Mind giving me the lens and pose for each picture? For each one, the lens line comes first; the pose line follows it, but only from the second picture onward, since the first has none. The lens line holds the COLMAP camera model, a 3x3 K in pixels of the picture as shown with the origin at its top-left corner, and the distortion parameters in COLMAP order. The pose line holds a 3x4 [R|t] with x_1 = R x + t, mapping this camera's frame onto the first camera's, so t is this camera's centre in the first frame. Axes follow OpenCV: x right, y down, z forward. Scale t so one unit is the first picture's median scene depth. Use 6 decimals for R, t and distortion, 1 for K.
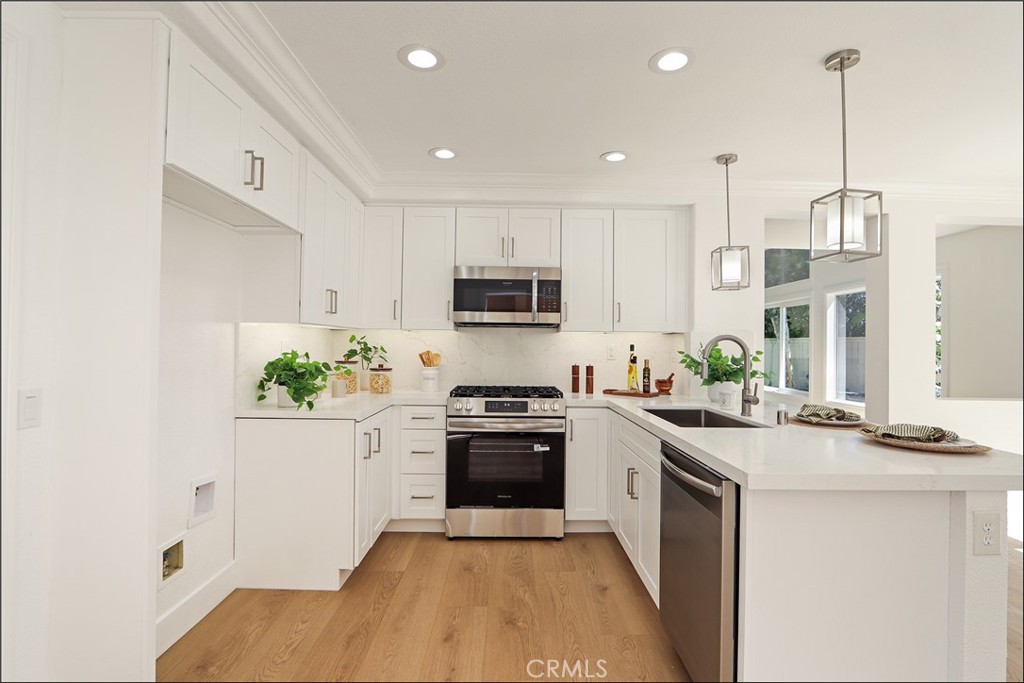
lens RADIAL K [[476.6, 0, 511.8], [0, 476.6, 334.8], [0, 0, 1]] dist [-0.015017, 0.000017]
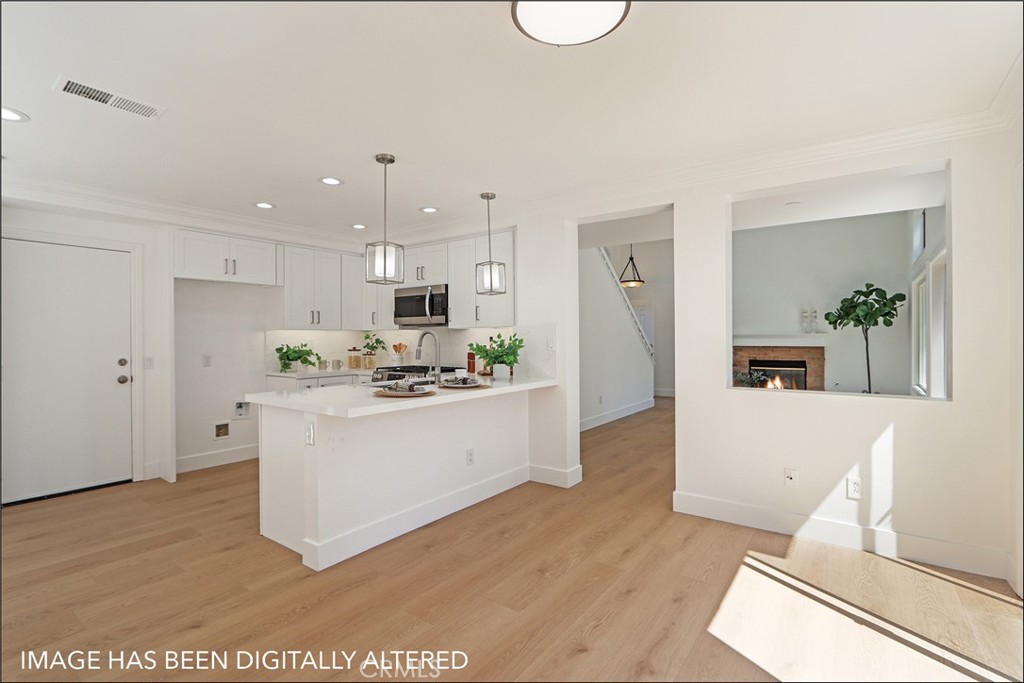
lens RADIAL K [[476.6, 0, 514.1], [0, 476.6, 340.6], [0, 0, 1]] dist [-0.015017, 0.000017]
pose [[0.805173, -0.014922, -0.592852, 1.130718], [0.030022, 0.999427, 0.015618, 0.013049], [0.592280, -0.030373, 0.805160, -0.037521]]
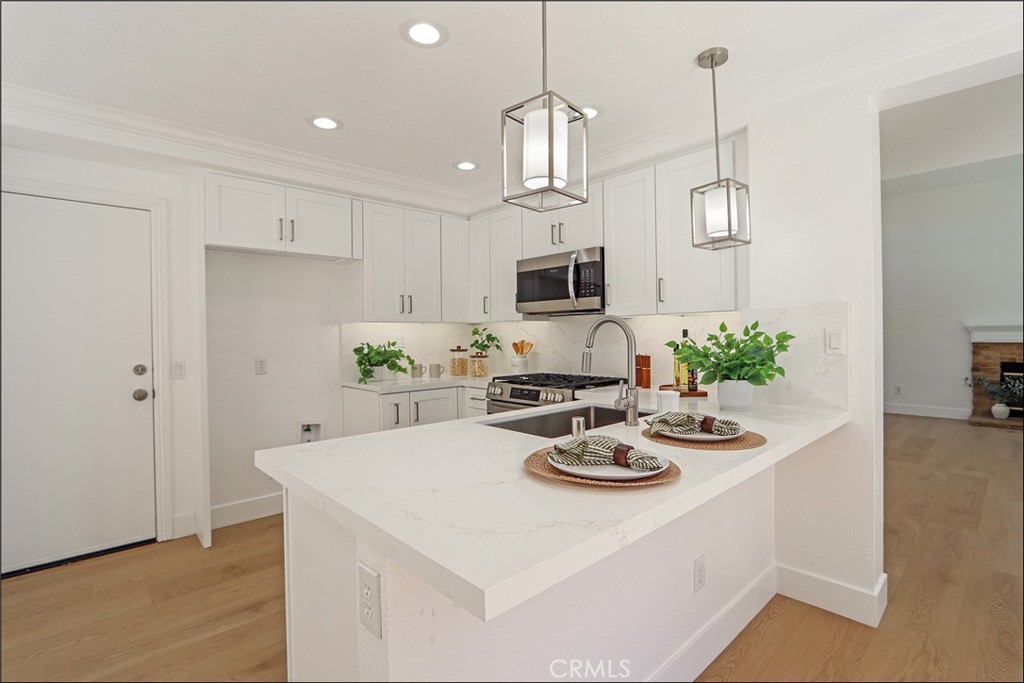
lens RADIAL K [[476.6, 0, 514.7], [0, 476.6, 340.2], [0, 0, 1]] dist [-0.015017, 0.000017]
pose [[0.679664, -0.012618, -0.733415, 0.657906], [0.037064, 0.999166, 0.017157, 0.015125], [0.732586, -0.038844, 0.679565, 0.266666]]
